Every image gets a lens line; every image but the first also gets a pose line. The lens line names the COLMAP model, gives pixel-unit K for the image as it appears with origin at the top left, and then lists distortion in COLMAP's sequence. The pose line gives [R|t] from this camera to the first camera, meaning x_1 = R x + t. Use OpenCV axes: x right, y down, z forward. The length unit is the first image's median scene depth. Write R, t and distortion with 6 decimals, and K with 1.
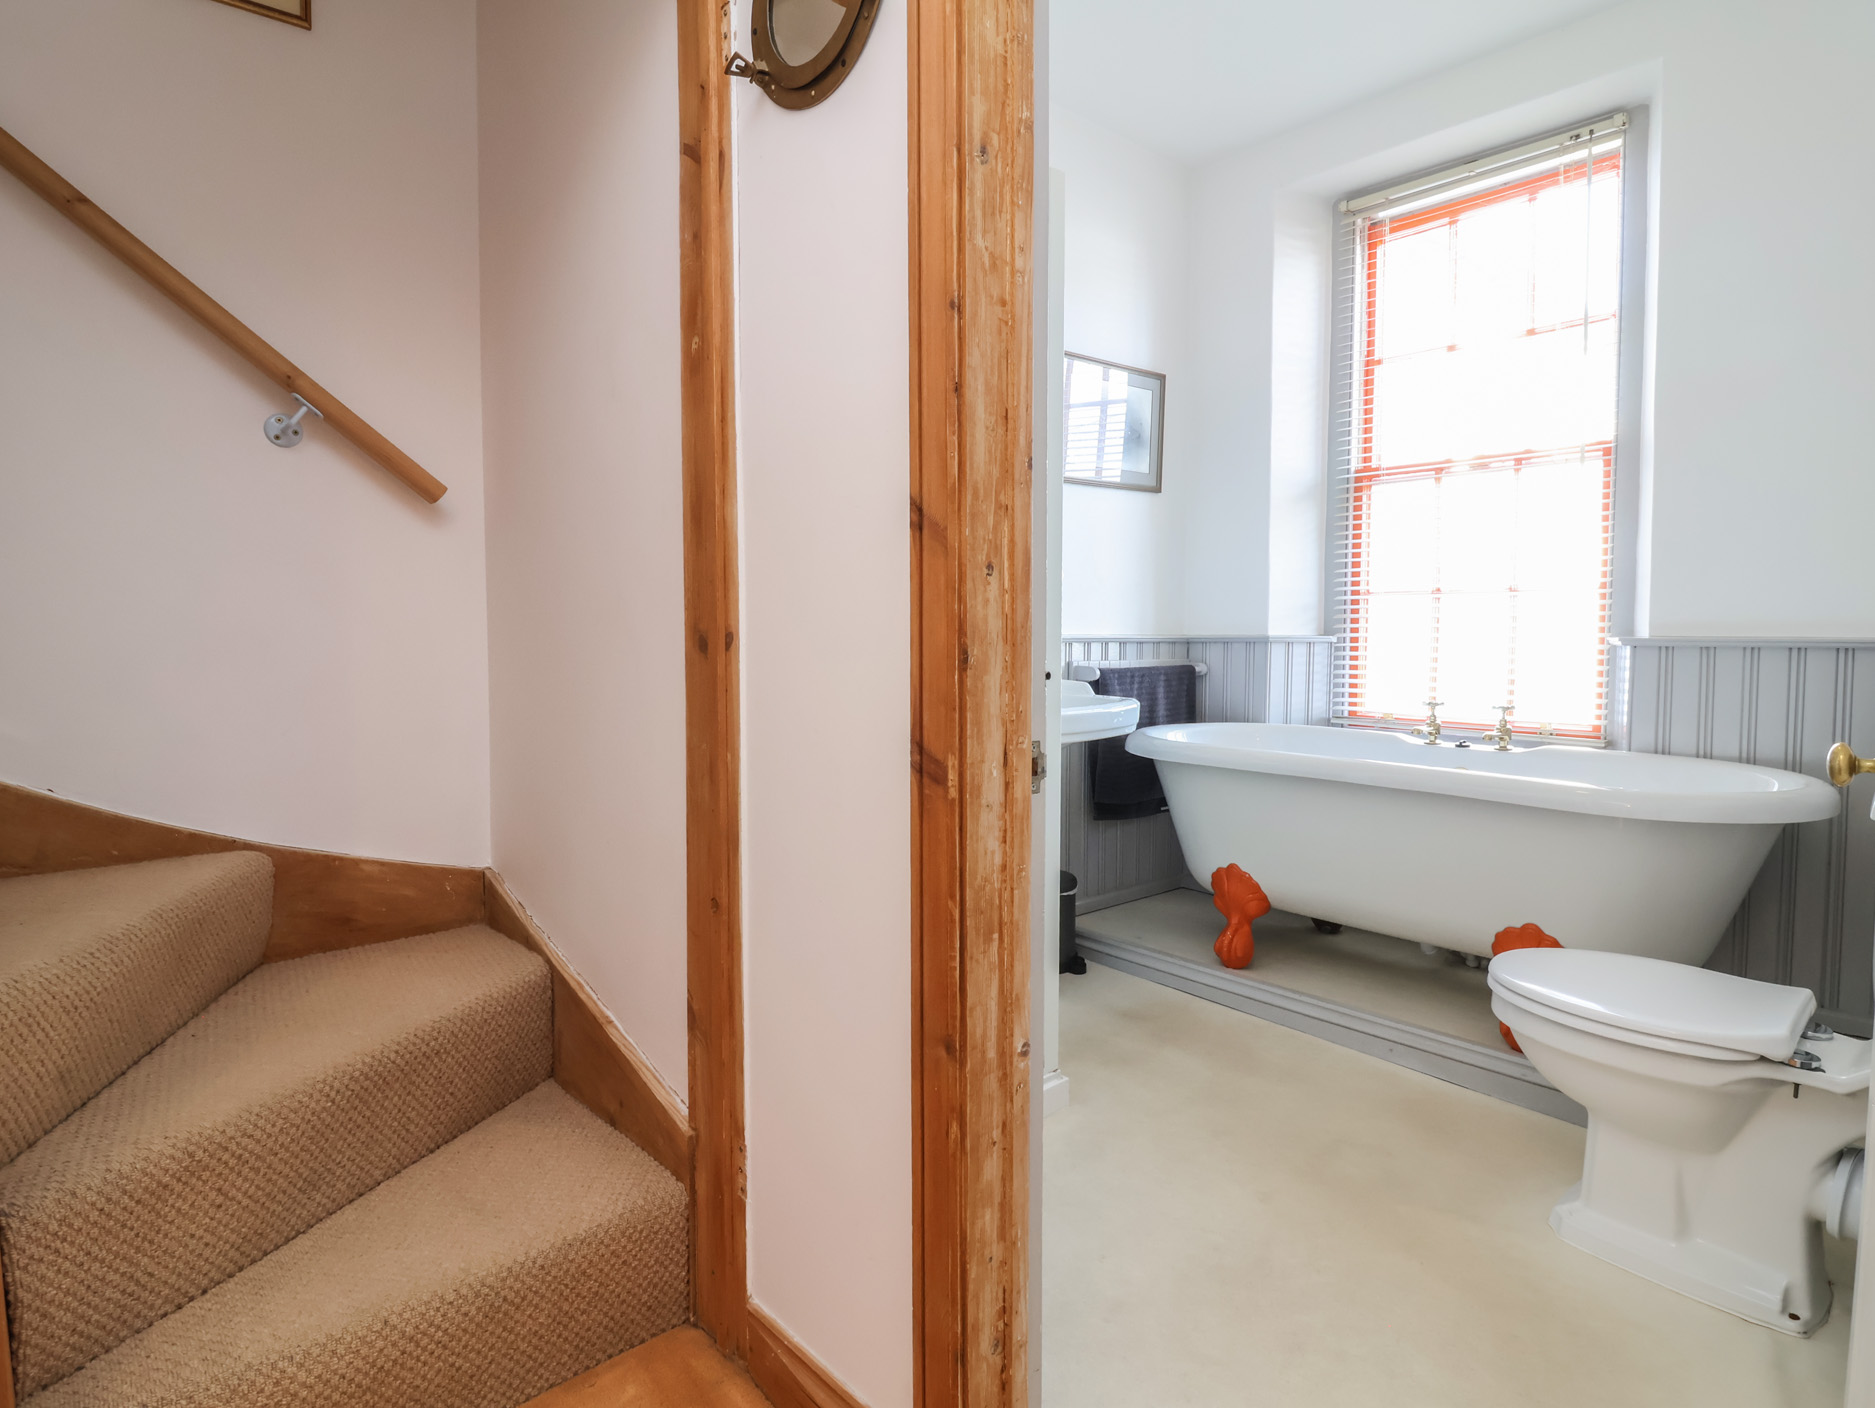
lens RADIAL K [[981.6, 0, 967.6], [0, 981.6, 692.1], [0, 0, 1]] dist [-0.007140, -0.007068]
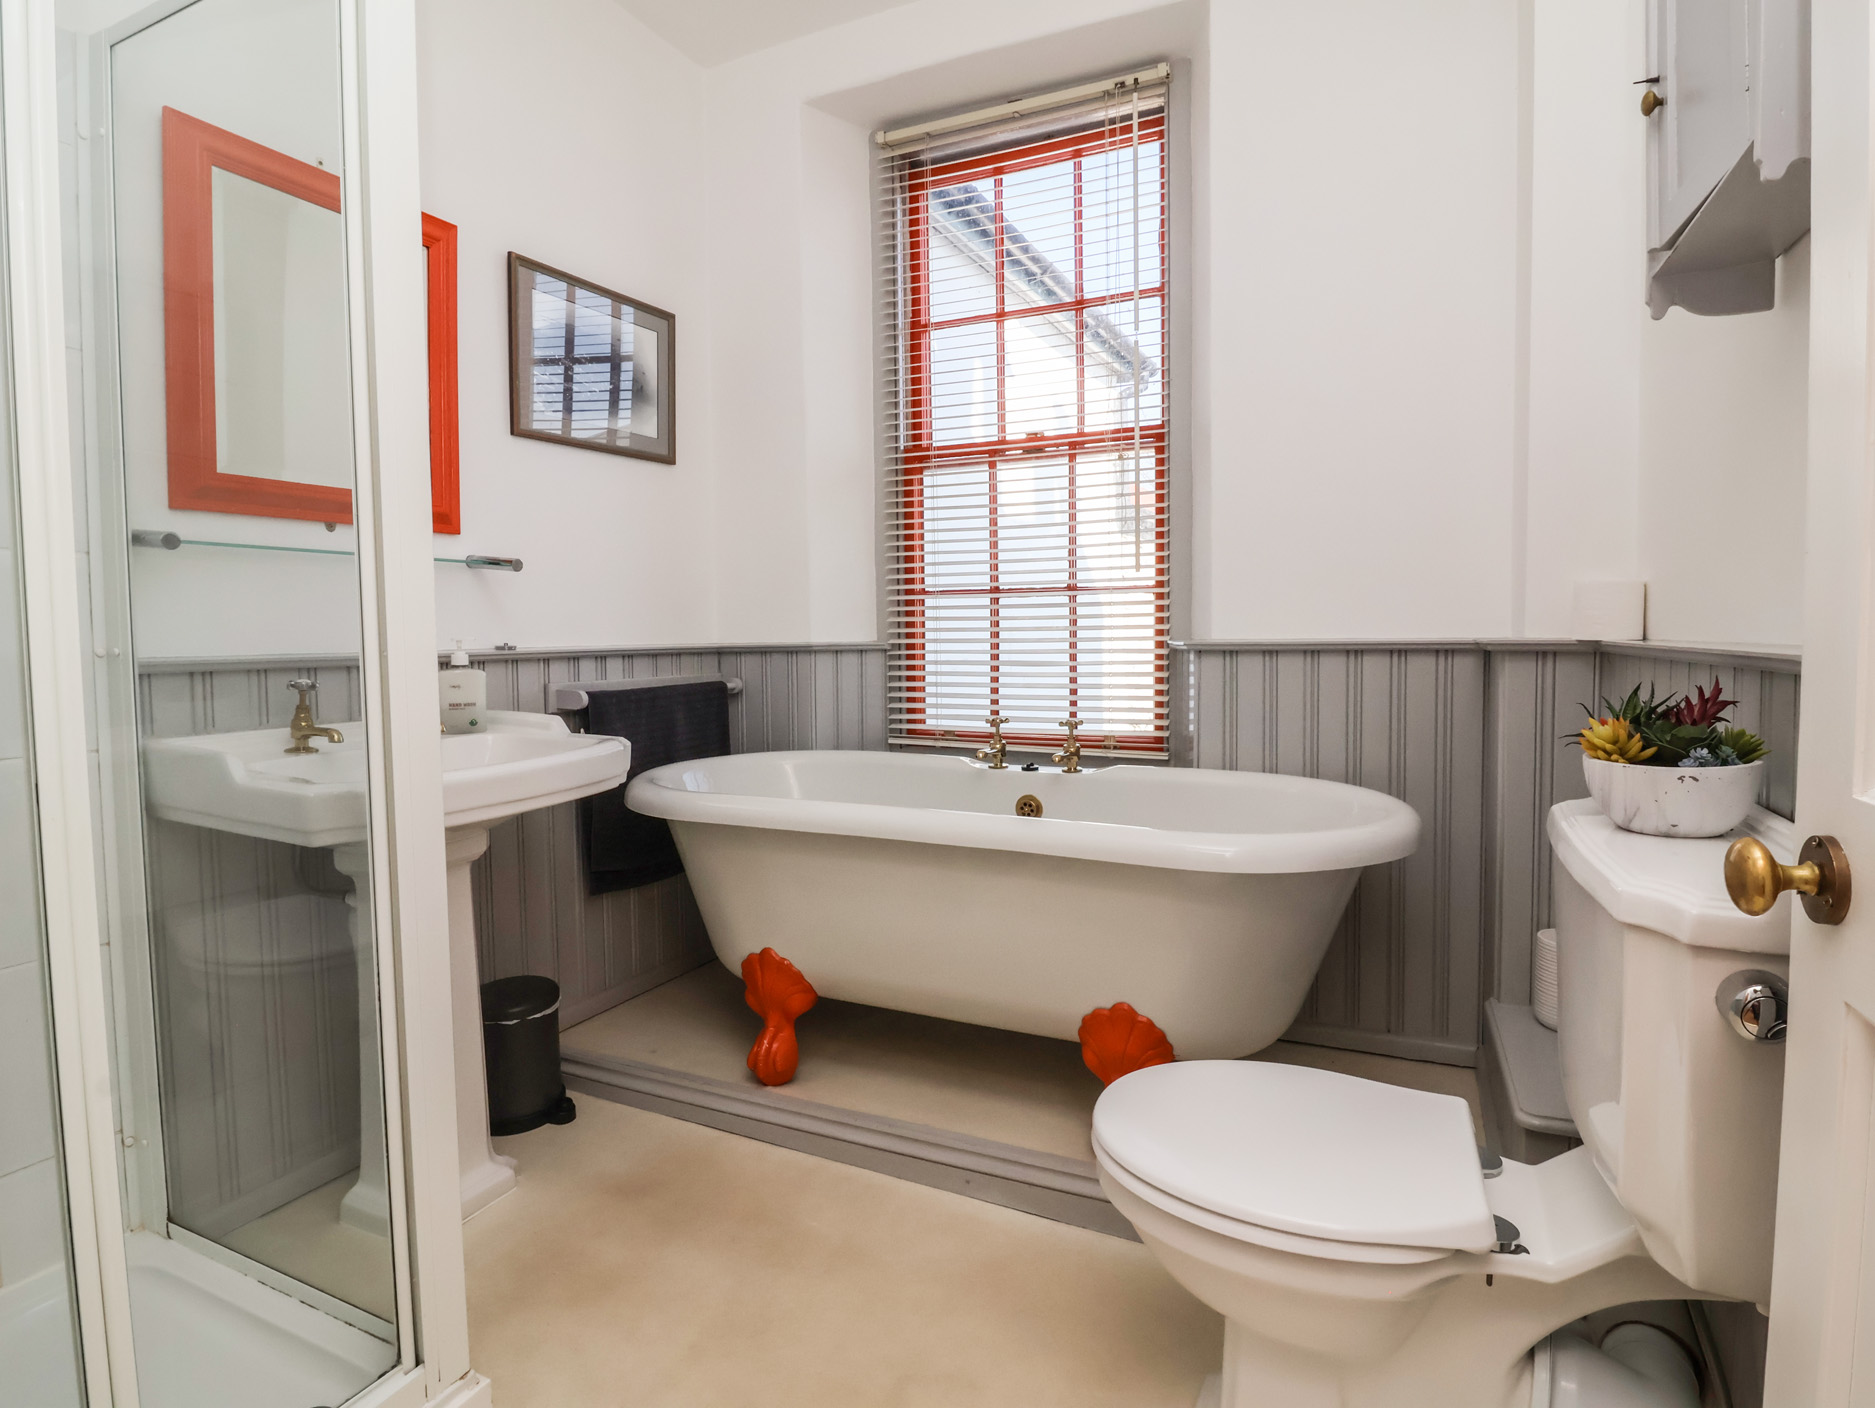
lens RADIAL K [[981.6, 0, 935.0], [0, 981.6, 694.0], [0, 0, 1]] dist [-0.007140, -0.007068]
pose [[0.924842, -0.035832, 0.378659, 0.101013], [0.036187, 0.999326, 0.006180, -0.019038], [-0.378626, 0.007987, 0.925515, 0.227141]]
